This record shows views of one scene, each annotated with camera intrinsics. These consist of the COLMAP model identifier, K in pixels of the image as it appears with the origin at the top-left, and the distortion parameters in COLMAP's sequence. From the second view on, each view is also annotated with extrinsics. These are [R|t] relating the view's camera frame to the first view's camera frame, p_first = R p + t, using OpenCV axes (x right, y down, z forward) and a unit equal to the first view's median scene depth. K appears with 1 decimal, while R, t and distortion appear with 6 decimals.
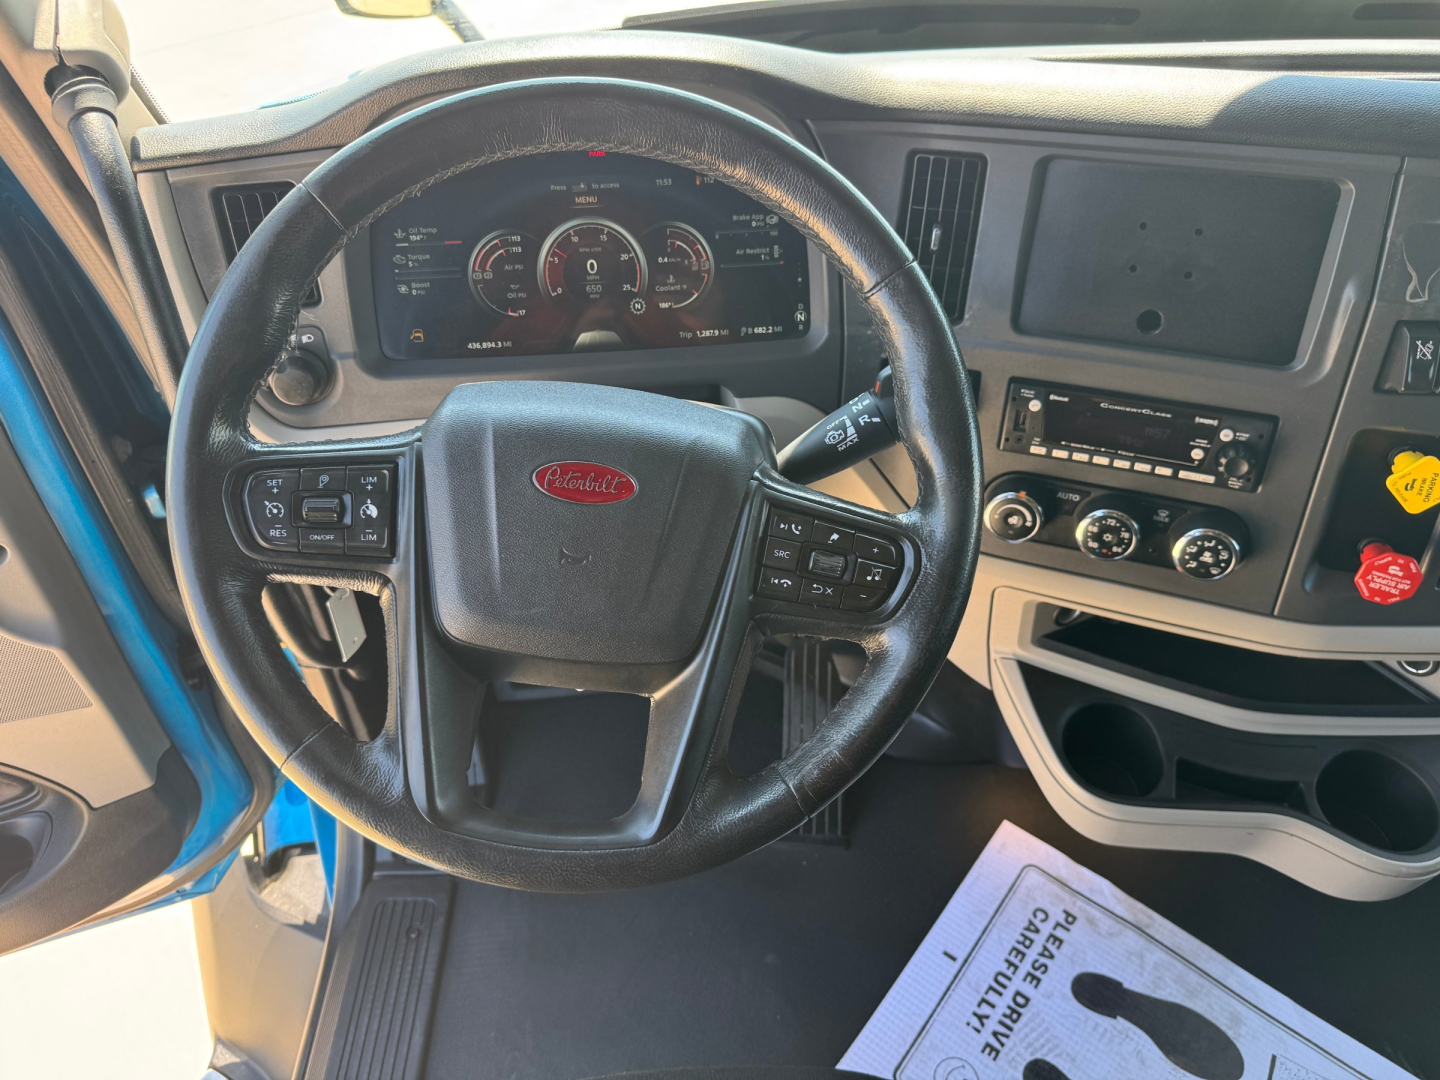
lens RADIAL K [[1016.7, 0, 727.9], [0, 1016.7, 550.7], [0, 0, 1]] dist [0.033953, -0.047747]
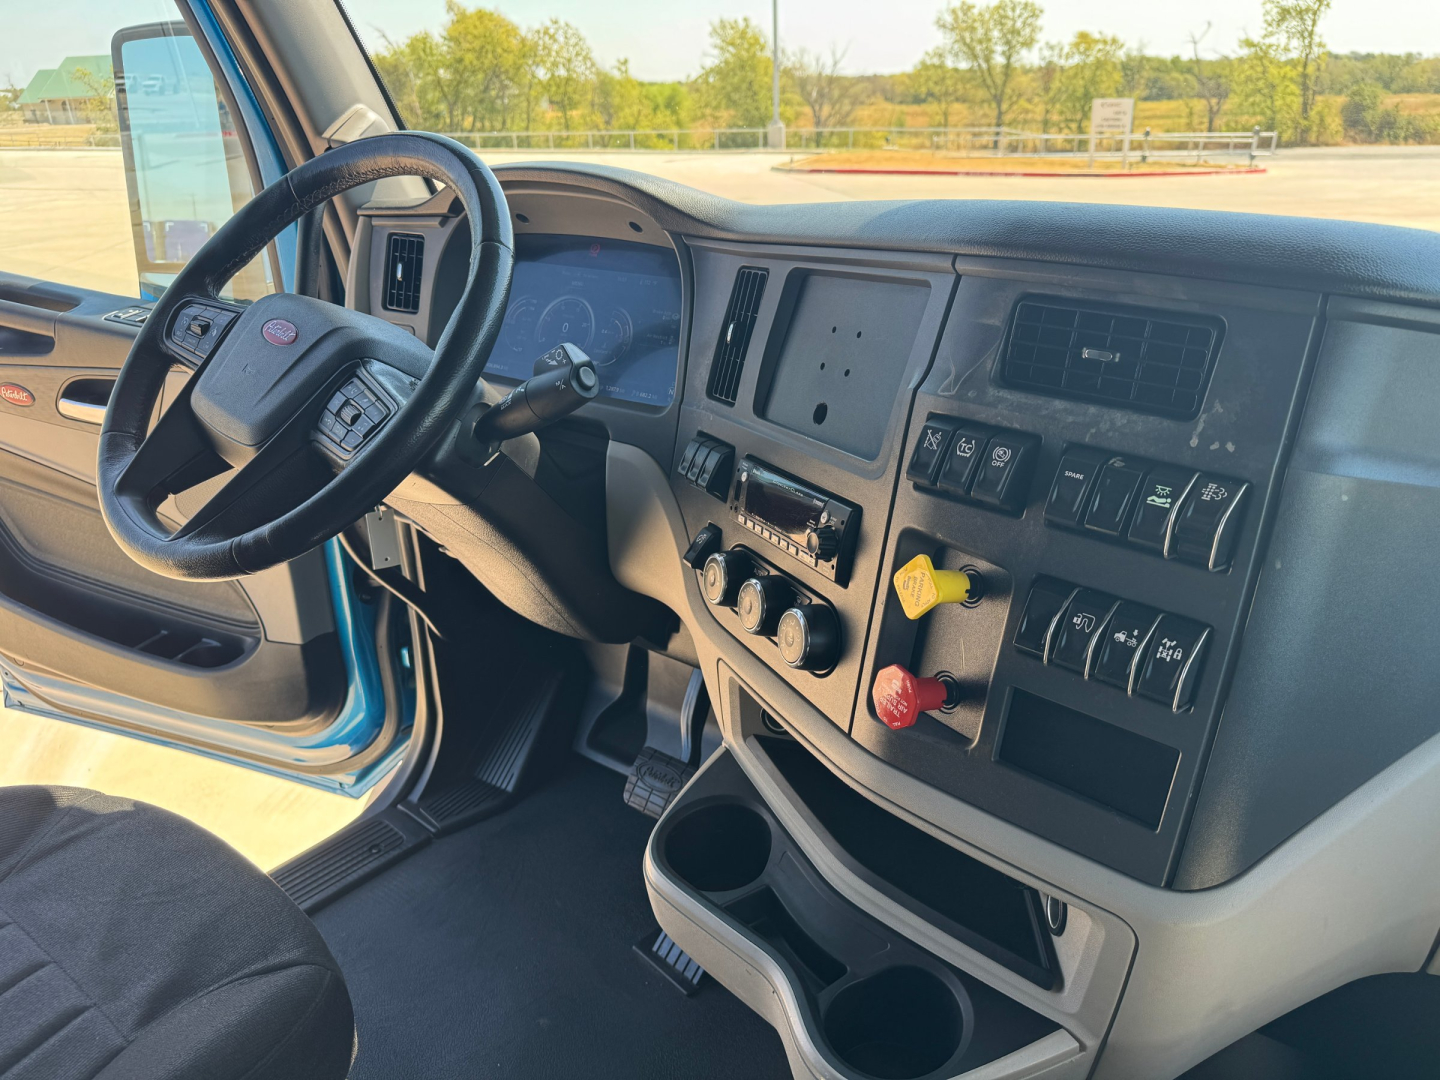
lens RADIAL K [[1016.7, 0, 722.1], [0, 1016.7, 532.8], [0, 0, 1]] dist [0.033953, -0.047747]
pose [[0.731611, 0.253885, -0.632683, 1.023894], [-0.463097, 0.866153, -0.187935, 0.135494], [0.500287, 0.430489, 0.751260, 0.179635]]
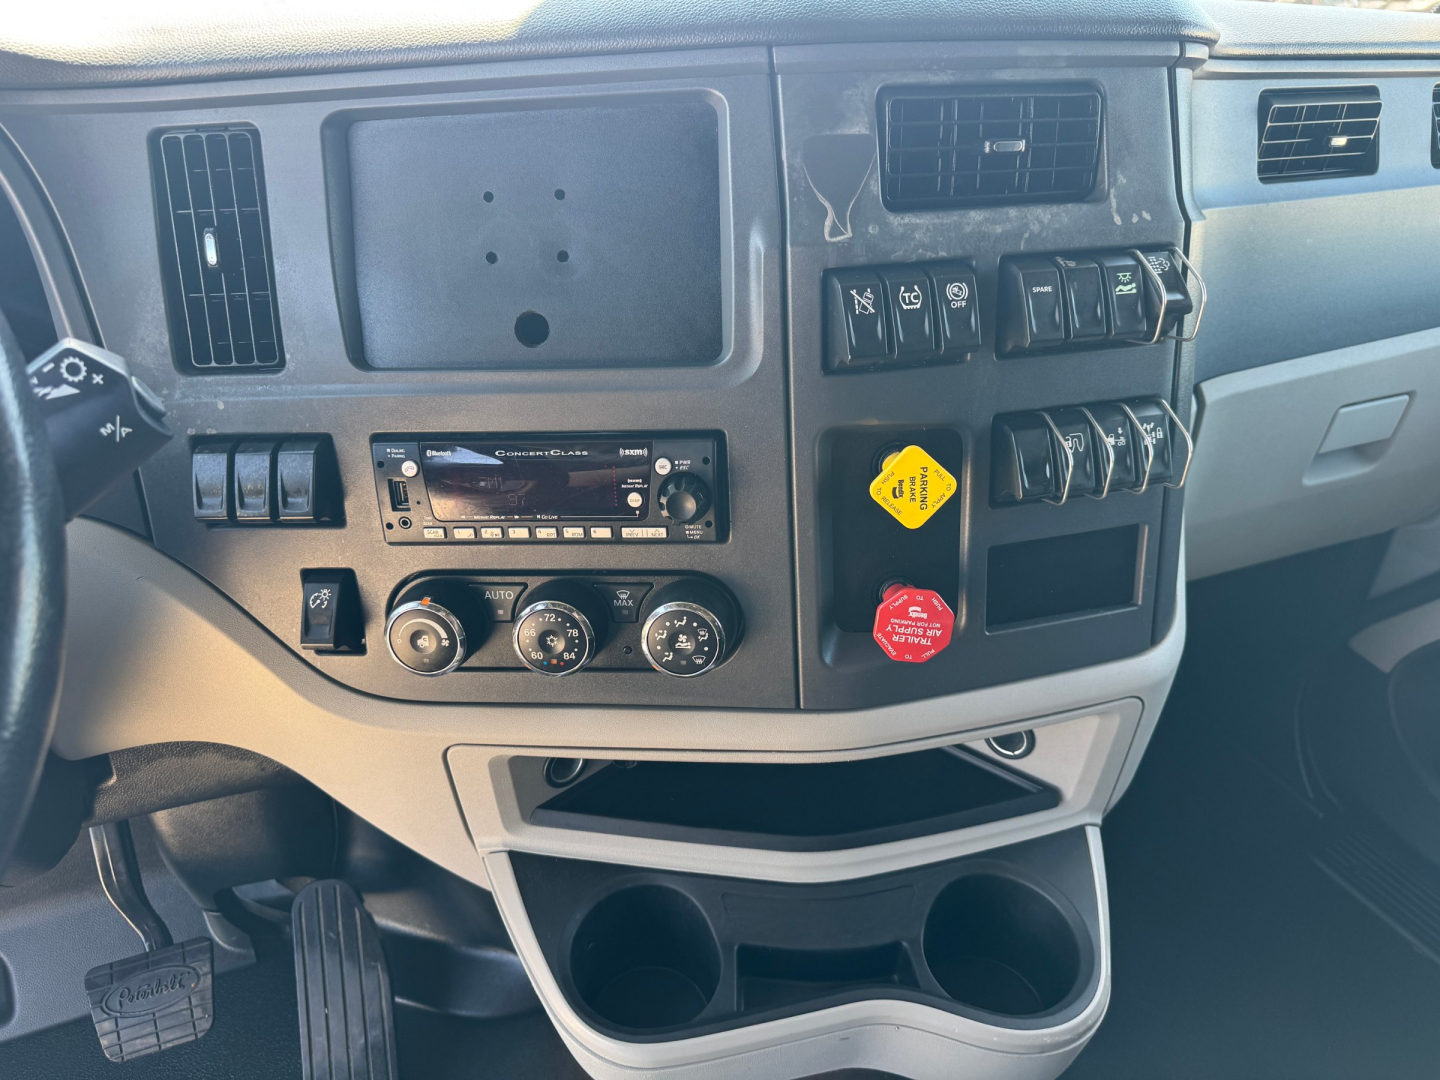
lens RADIAL K [[1016.7, 0, 714.8], [0, 1016.7, 540.0], [0, 0, 1]] dist [0.033953, -0.047747]
pose [[0.958127, -0.139478, 0.250075, 0.325478], [0.190411, 0.962619, -0.192636, 0.077289], [-0.213859, 0.232187, 0.948870, 0.318959]]
